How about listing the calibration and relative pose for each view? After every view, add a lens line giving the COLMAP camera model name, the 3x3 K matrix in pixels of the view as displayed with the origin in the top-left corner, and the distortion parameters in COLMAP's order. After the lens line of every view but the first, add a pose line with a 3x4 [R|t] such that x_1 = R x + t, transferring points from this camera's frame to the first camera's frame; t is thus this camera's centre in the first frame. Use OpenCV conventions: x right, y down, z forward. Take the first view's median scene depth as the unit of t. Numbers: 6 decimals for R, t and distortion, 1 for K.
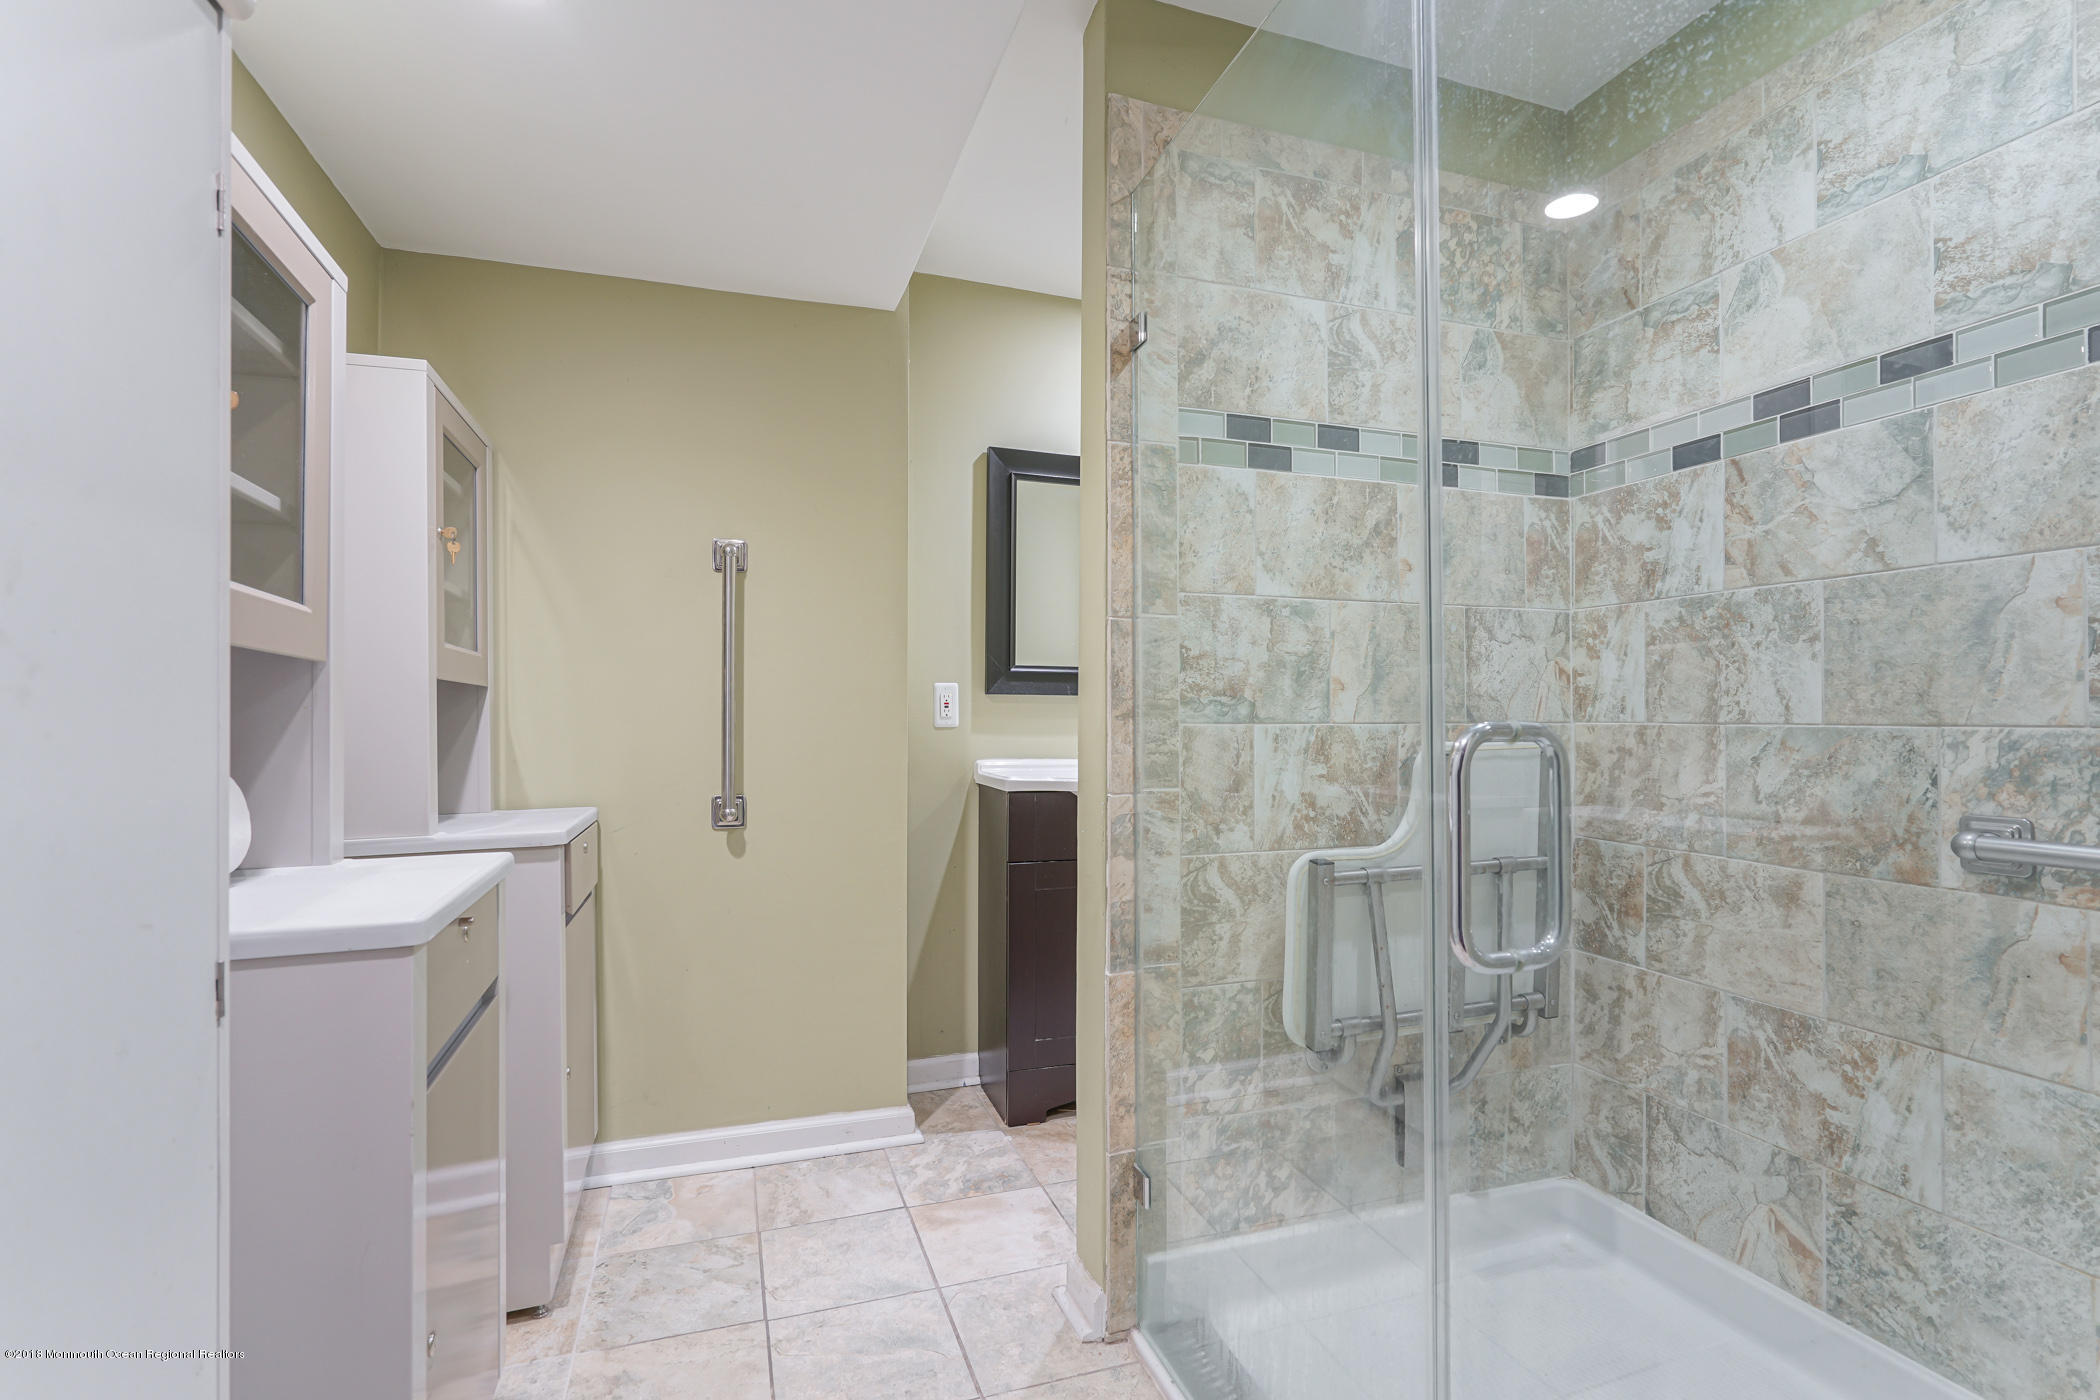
lens RADIAL K [[946.3, 0, 1053.7], [0, 946.3, 701.1], [0, 0, 1]] dist [-0.003087, 0.001182]
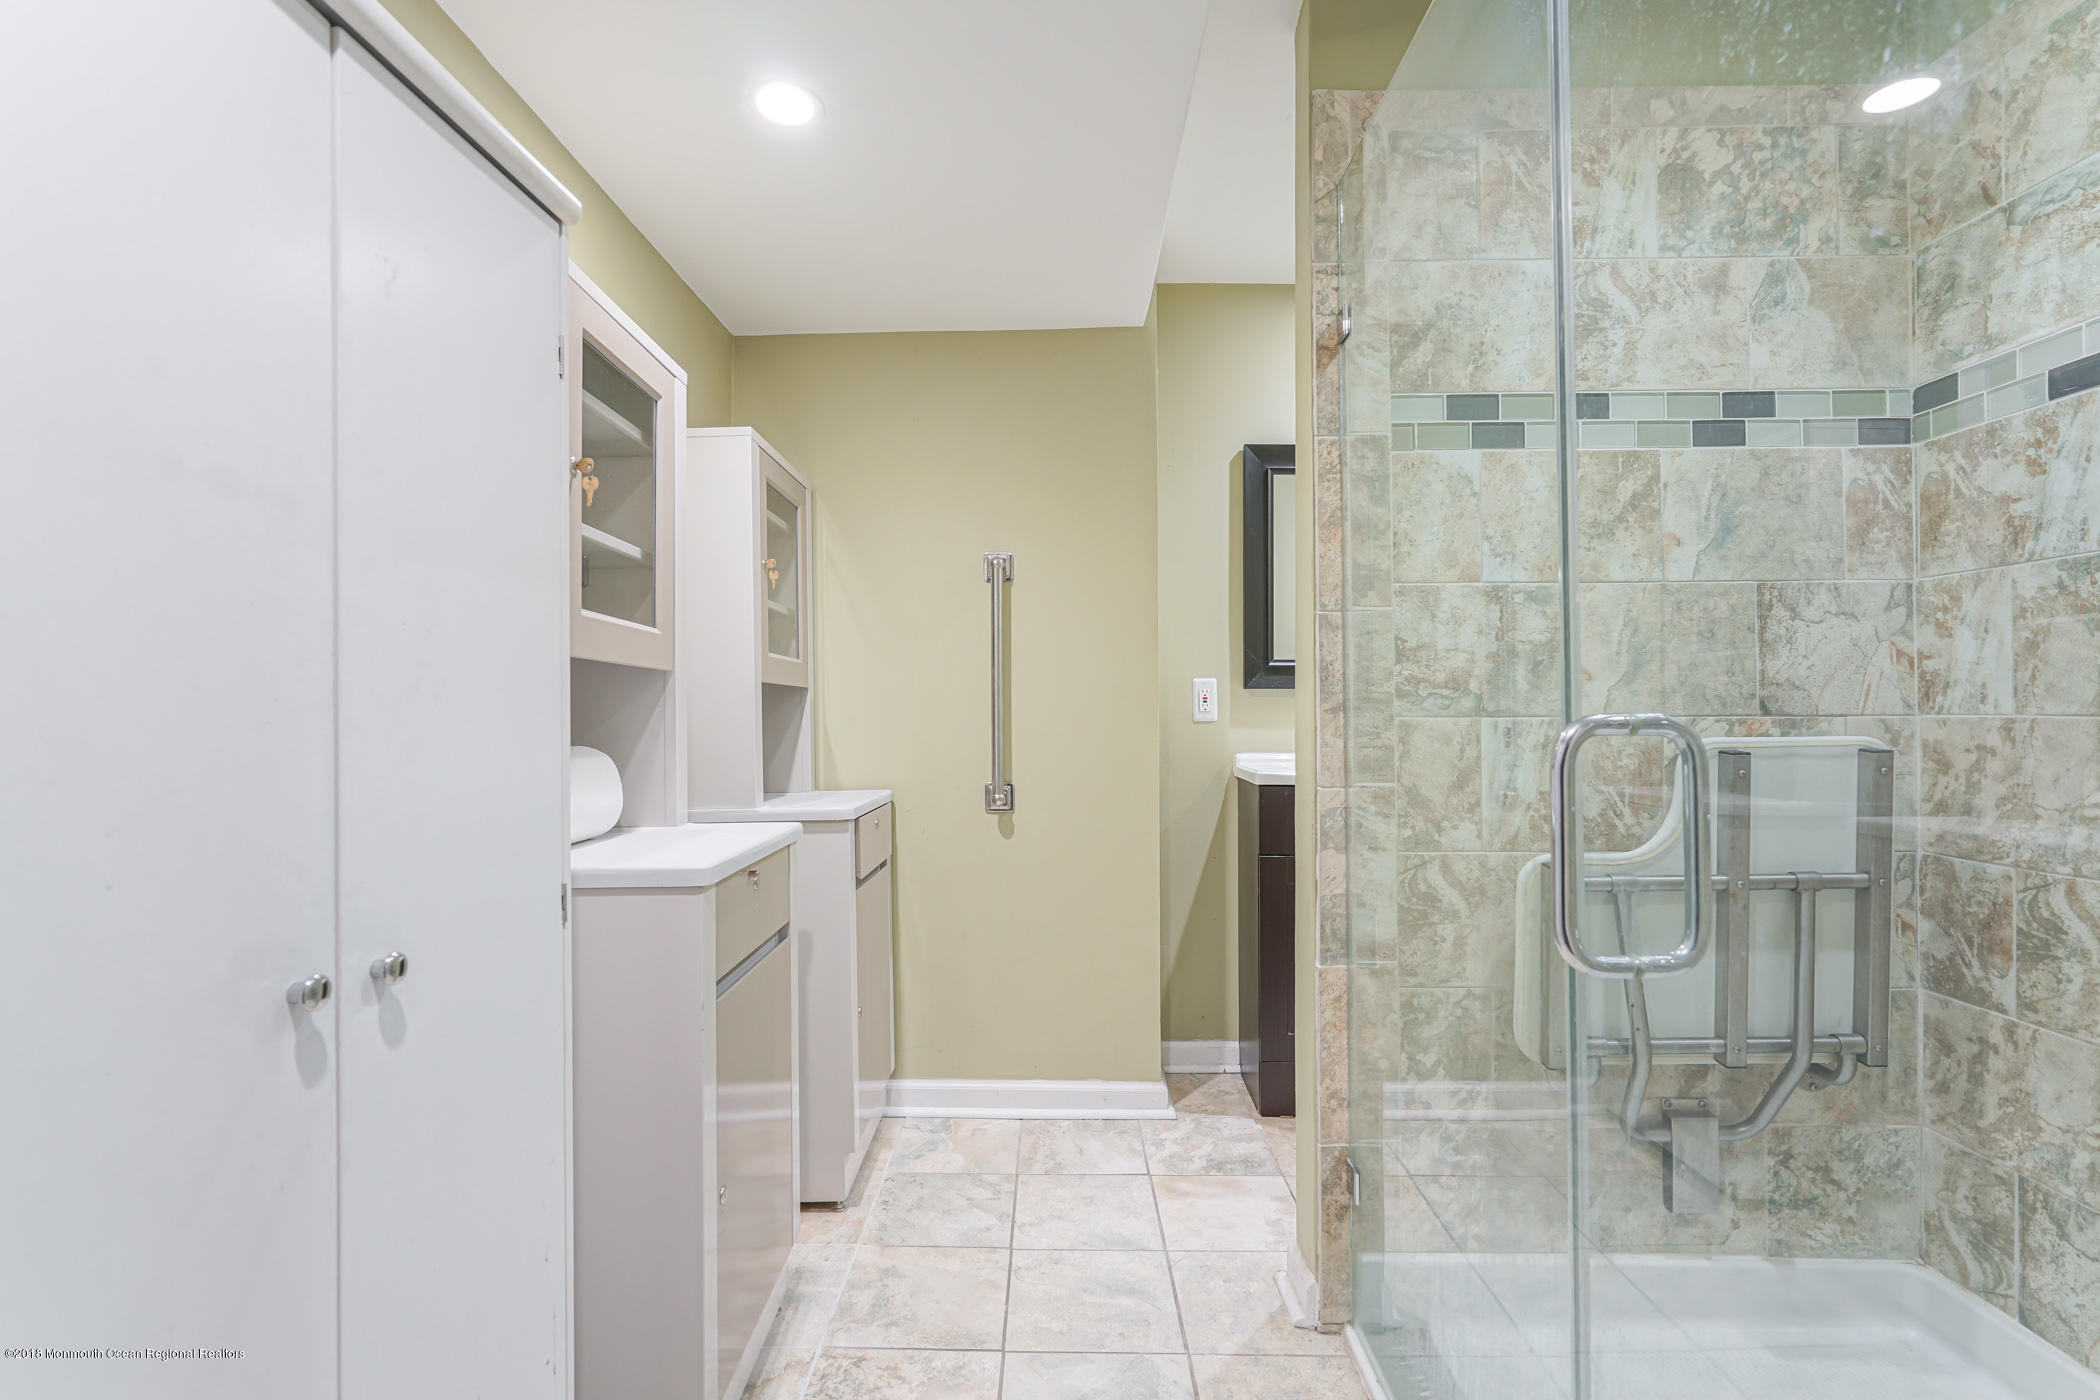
lens RADIAL K [[948.2, 0, 1046.0], [0, 948.2, 695.7], [0, 0, 1]] dist [-0.000536, 0.000556]
pose [[0.940360, -0.009682, -0.340043, 0.121436], [0.009711, 0.999952, -0.001617, -0.000412], [0.340042, -0.001781, 0.940409, -0.043982]]
